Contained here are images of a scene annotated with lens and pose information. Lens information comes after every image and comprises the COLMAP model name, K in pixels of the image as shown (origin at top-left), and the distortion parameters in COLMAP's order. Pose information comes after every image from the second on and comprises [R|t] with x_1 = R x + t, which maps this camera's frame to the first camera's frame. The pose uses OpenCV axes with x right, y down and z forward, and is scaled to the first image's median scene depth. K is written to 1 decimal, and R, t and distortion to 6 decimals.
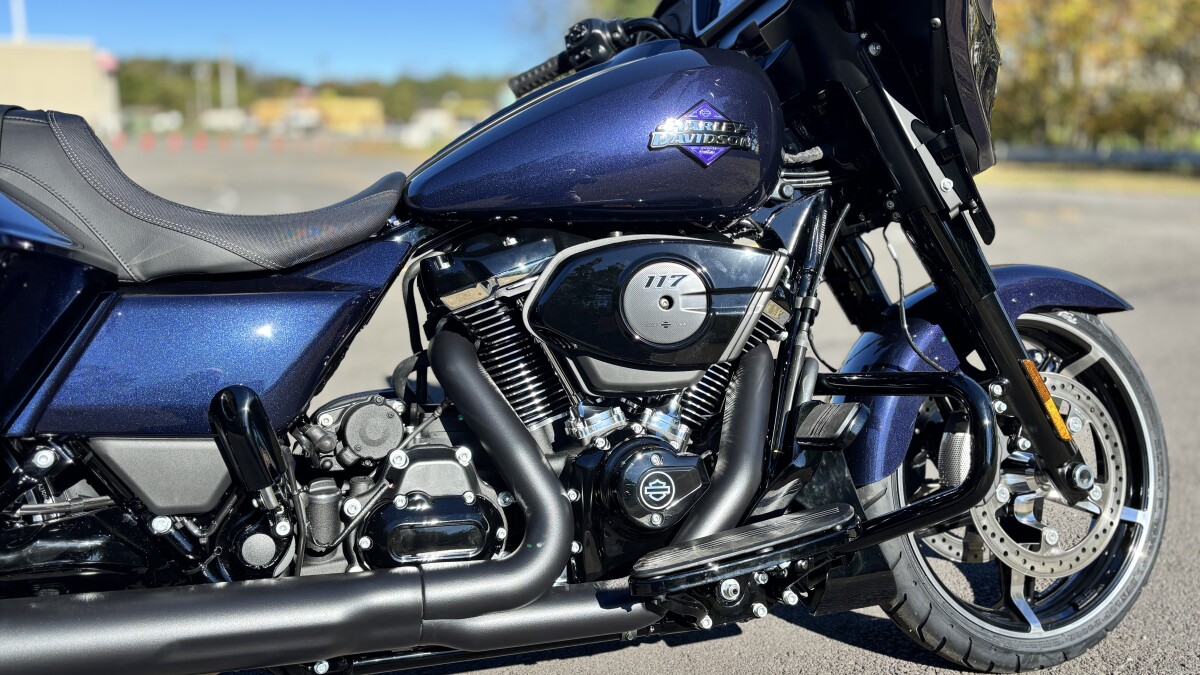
lens RADIAL K [[949.9, 0, 604.9], [0, 949.9, 338.0], [0, 0, 1]] dist [0.035719, -0.001097]
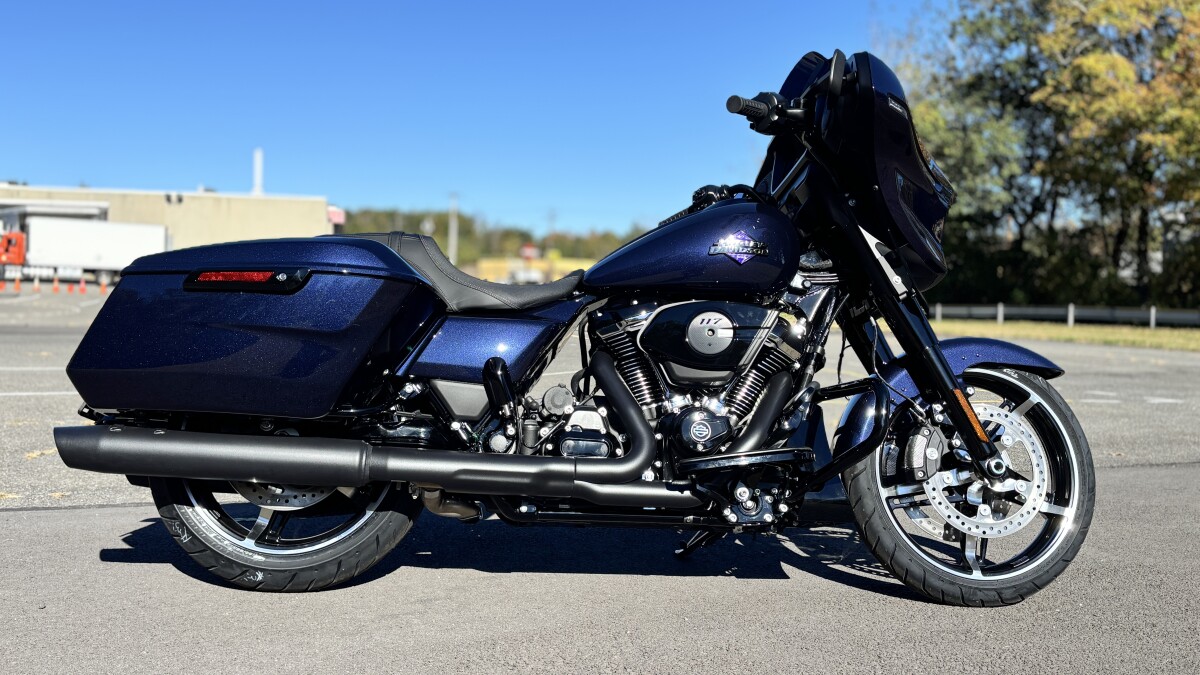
lens RADIAL K [[1108.1, 0, 600.6], [0, 1108.1, 341.1], [0, 0, 1]] dist [0.135539, -0.191349]
pose [[0.973675, 0.023598, -0.226718, 0.332146], [-0.061041, 0.985294, -0.159594, 0.325292], [0.219618, 0.169232, 0.960796, -1.101136]]
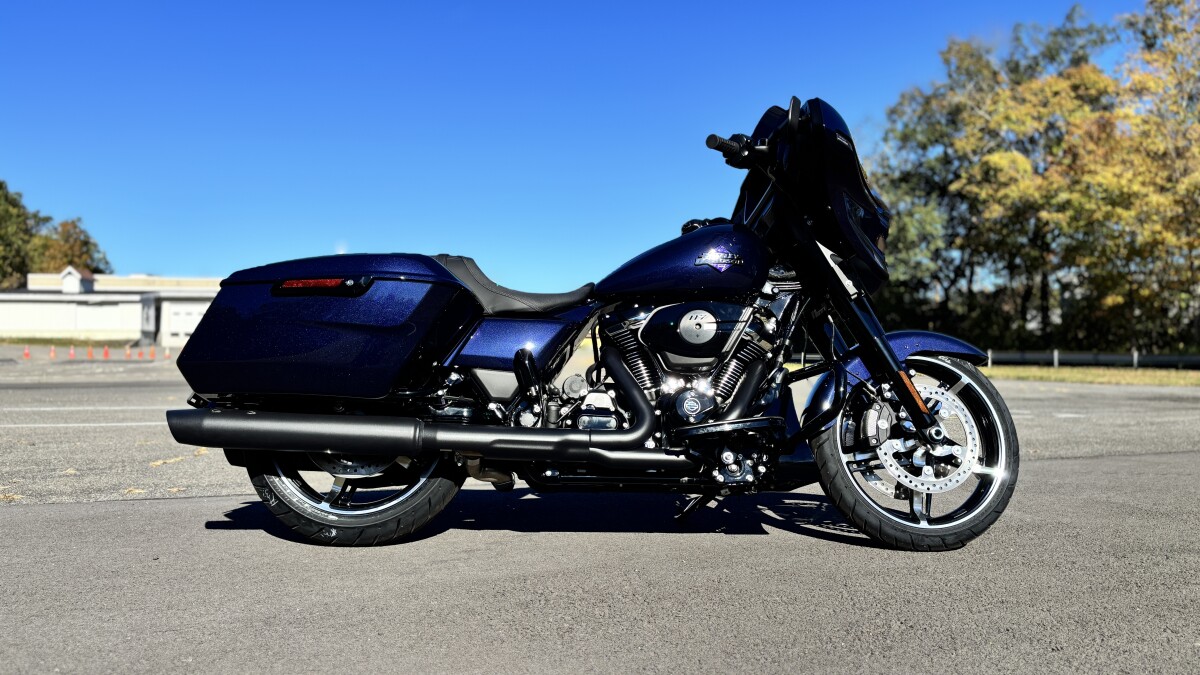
lens RADIAL K [[882.3, 0, 600.0], [0, 882.3, 337.5], [0, 0, 1]] dist [0.125208, -0.170175]
pose [[0.970456, -0.010107, -0.241067, 0.332248], [-0.043602, 0.975327, -0.216417, 0.440341], [0.237306, 0.220534, 0.946071, -1.034032]]
